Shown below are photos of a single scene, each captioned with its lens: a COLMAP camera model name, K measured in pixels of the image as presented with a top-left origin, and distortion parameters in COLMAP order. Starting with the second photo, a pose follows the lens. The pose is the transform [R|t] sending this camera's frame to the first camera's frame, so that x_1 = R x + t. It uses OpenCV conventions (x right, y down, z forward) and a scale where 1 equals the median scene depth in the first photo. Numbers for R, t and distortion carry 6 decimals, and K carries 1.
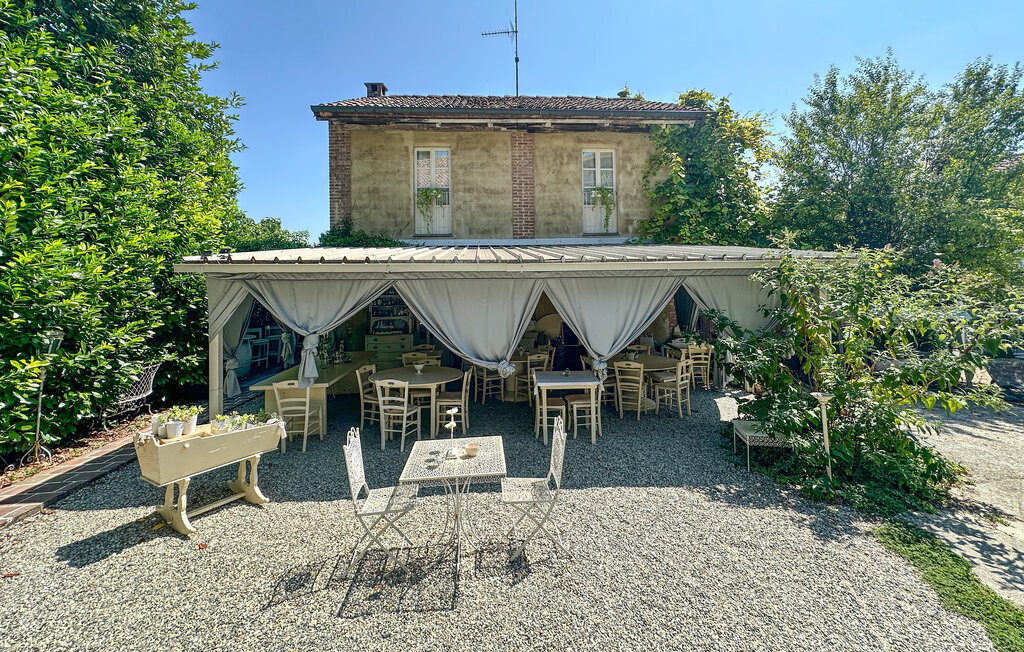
lens RADIAL K [[410.5, 0, 512.4], [0, 410.5, 291.5], [0, 0, 1]] dist [-0.000793, 0.000045]
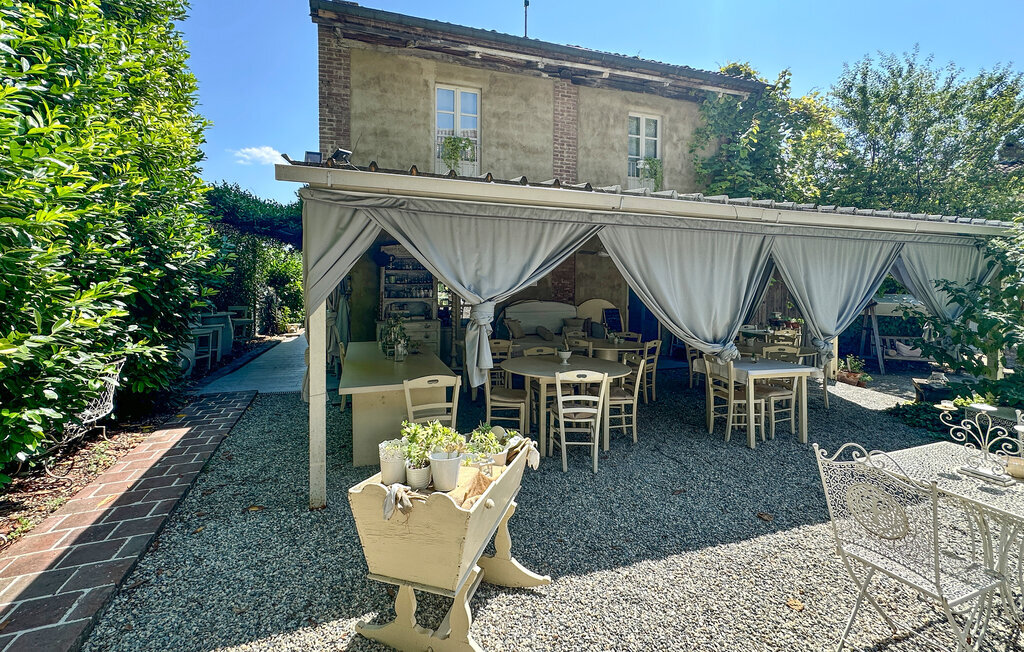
lens RADIAL K [[425.5, 0, 516.3], [0, 425.5, 304.1], [0, 0, 1]] dist [0.000577, 0.000165]
pose [[0.971086, 0.013252, 0.238363, -0.279478], [-0.021905, 0.999192, 0.033689, 0.039191], [-0.237724, -0.037936, 0.970592, 0.162141]]
